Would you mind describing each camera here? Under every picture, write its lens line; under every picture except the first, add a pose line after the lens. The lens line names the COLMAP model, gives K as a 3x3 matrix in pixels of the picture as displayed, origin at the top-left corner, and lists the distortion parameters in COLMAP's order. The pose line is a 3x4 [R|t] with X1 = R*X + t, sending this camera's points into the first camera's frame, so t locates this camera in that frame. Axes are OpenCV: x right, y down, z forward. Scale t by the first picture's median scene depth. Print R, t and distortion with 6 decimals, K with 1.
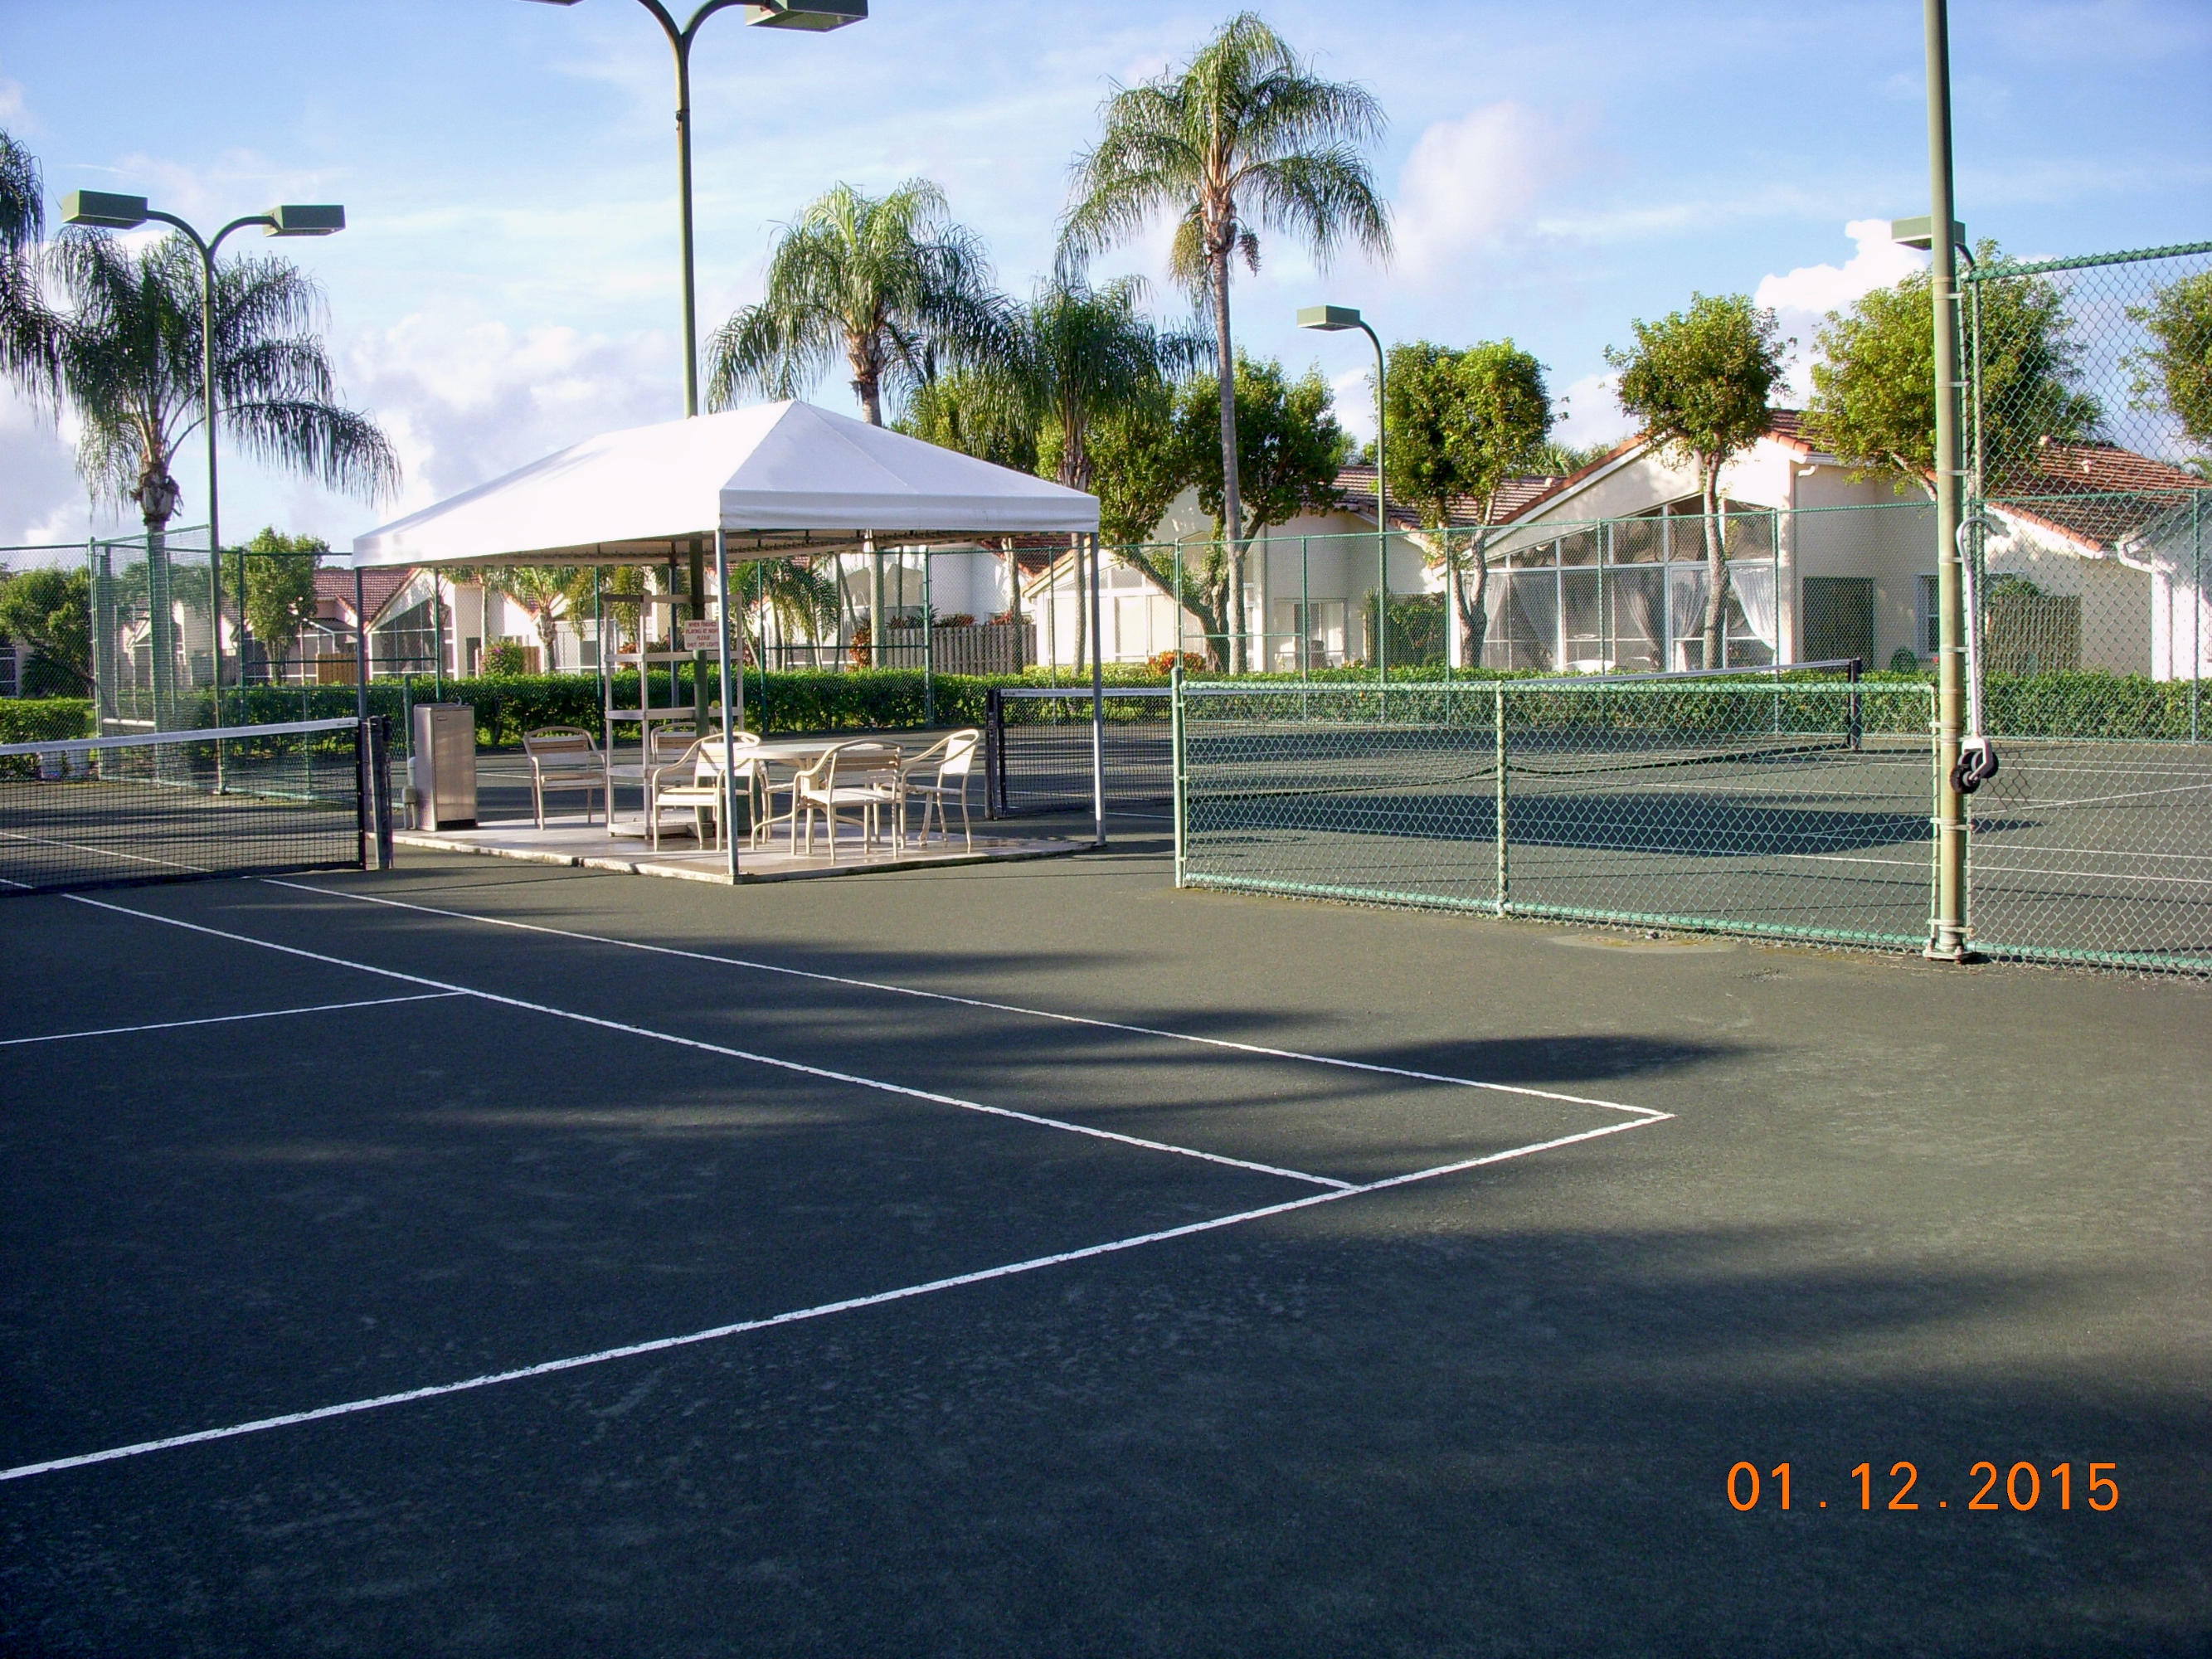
lens RADIAL K [[2428.9, 0, 1107.2], [0, 2428.9, 830.9], [0, 0, 1]] dist [-0.220248, 0.106420]
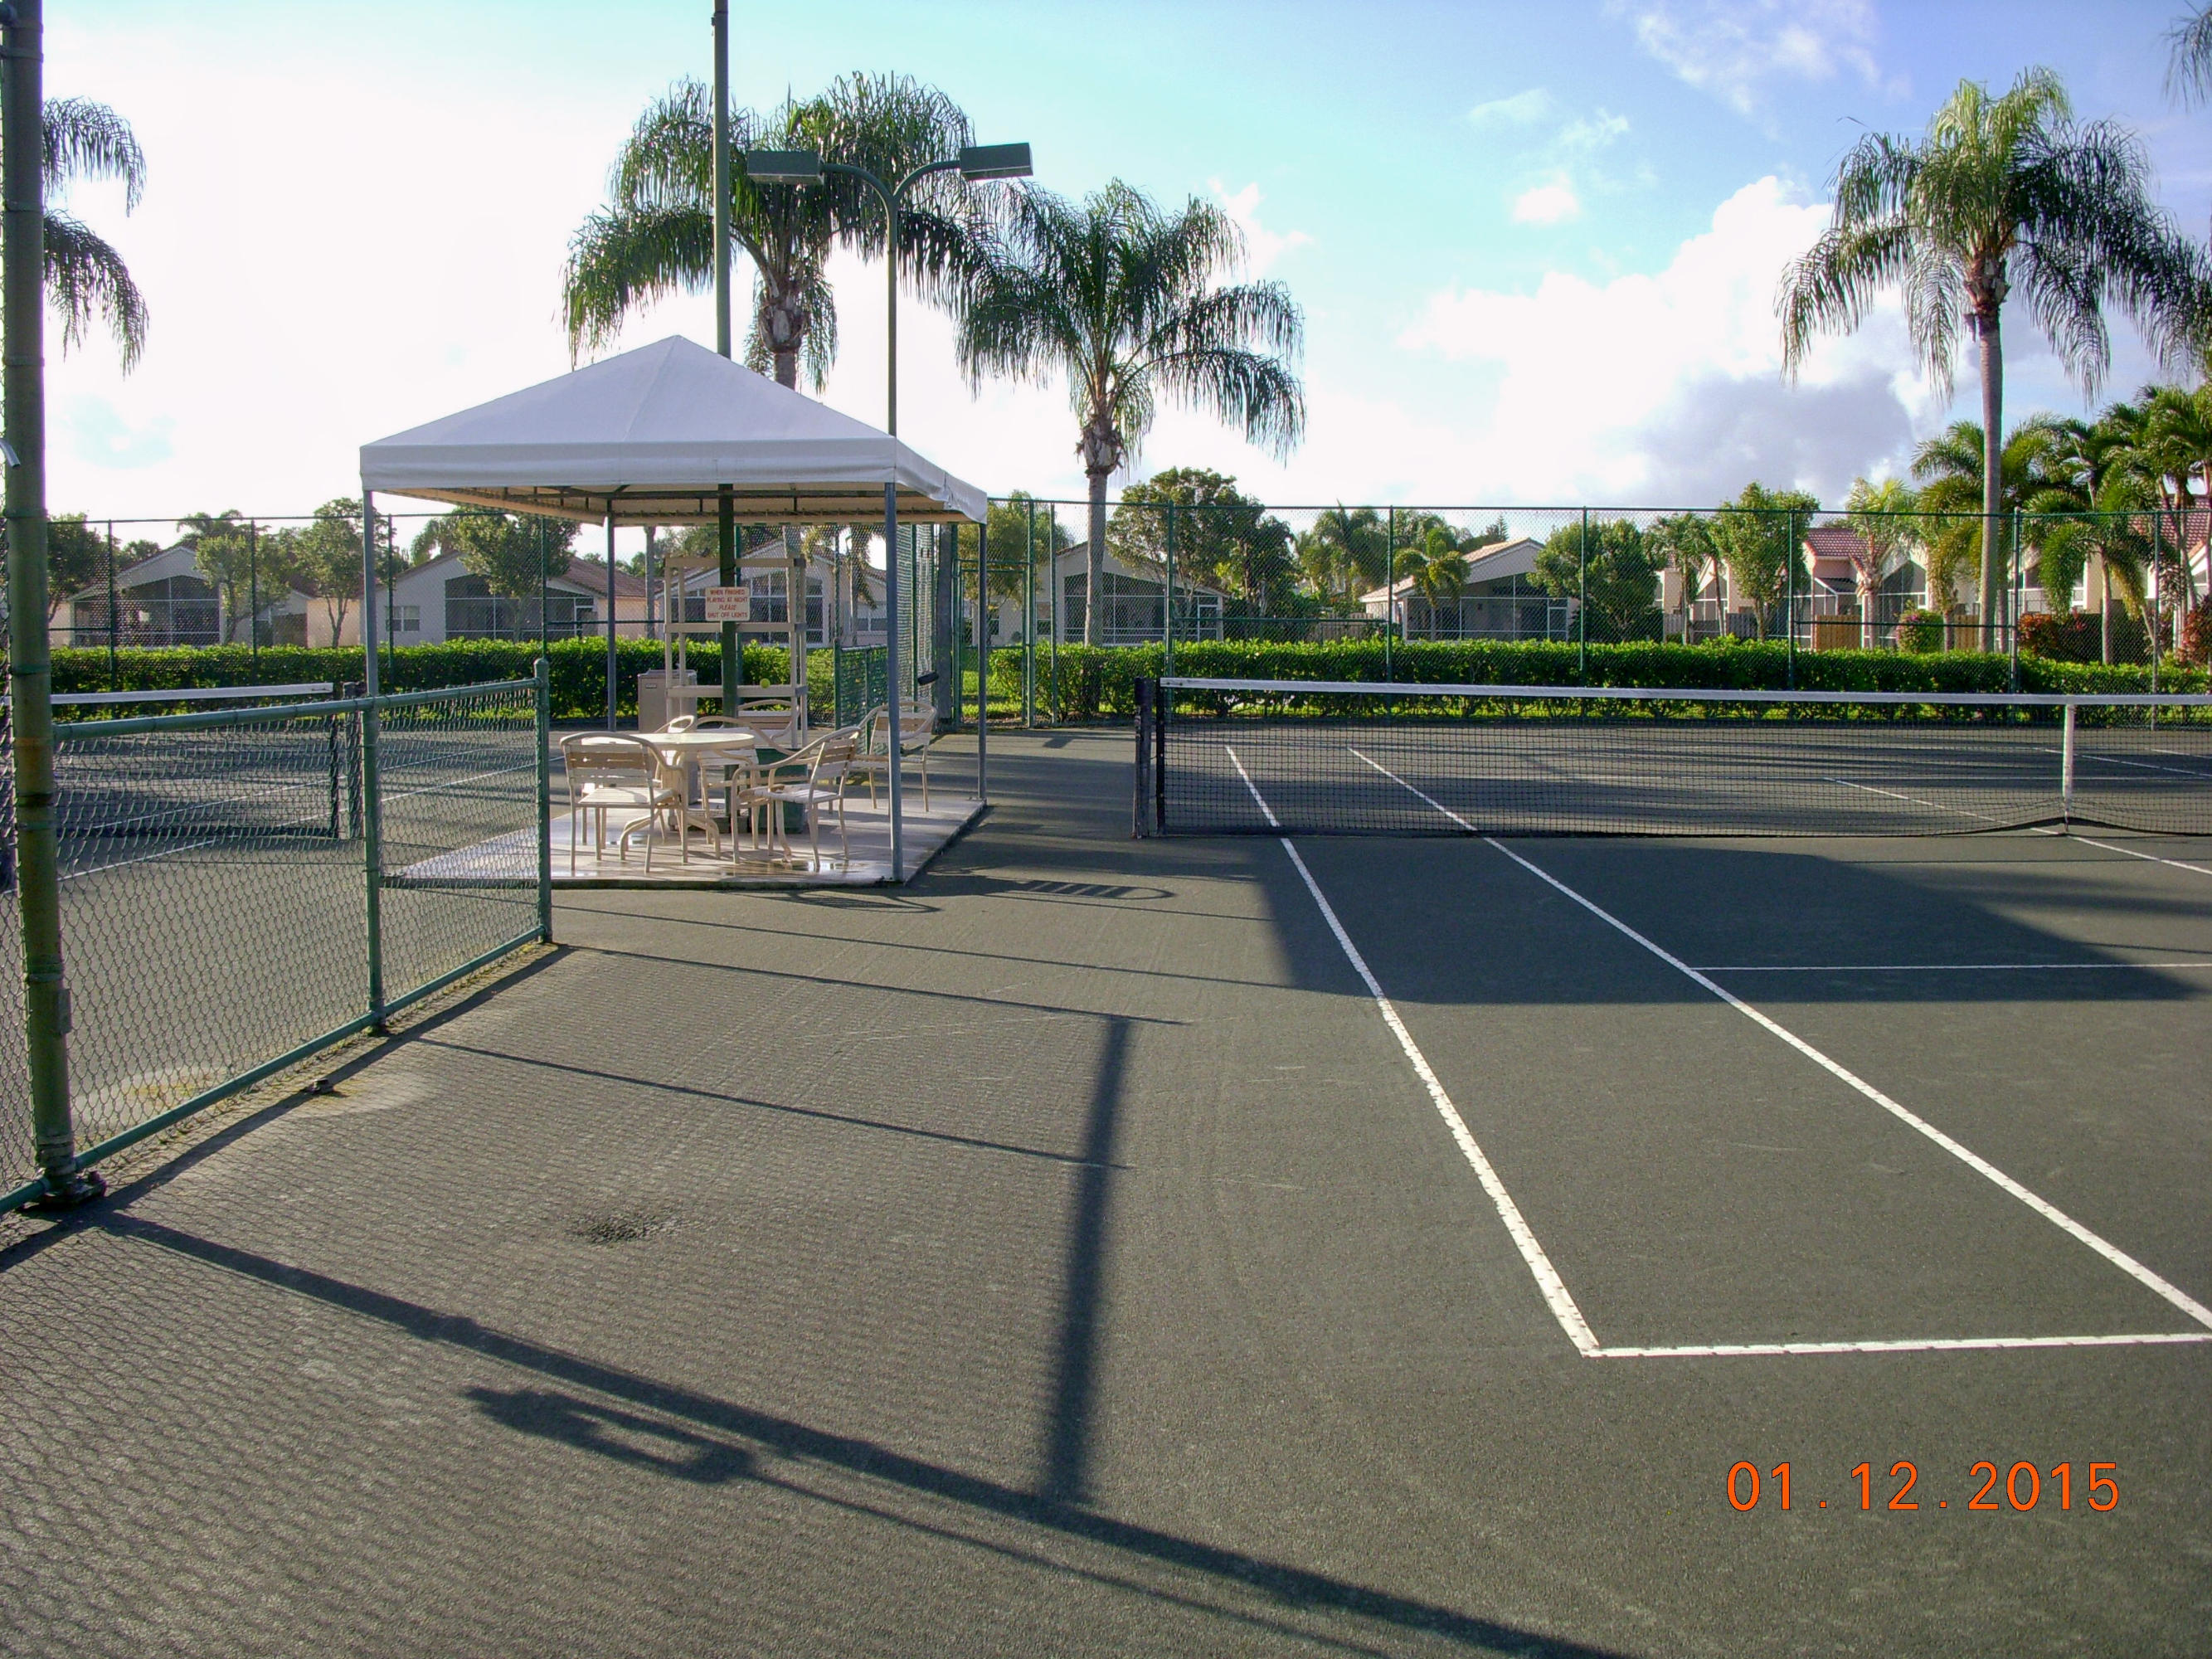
lens RADIAL K [[2428.9, 0, 1107.2], [0, 2428.9, 830.9], [0, 0, 1]] dist [-0.220248, 0.106420]
pose [[0.751903, 0.077366, -0.654719, 0.269100], [-0.066586, 0.996924, 0.041333, -0.022778], [0.655903, 0.012517, 0.754741, 0.218835]]
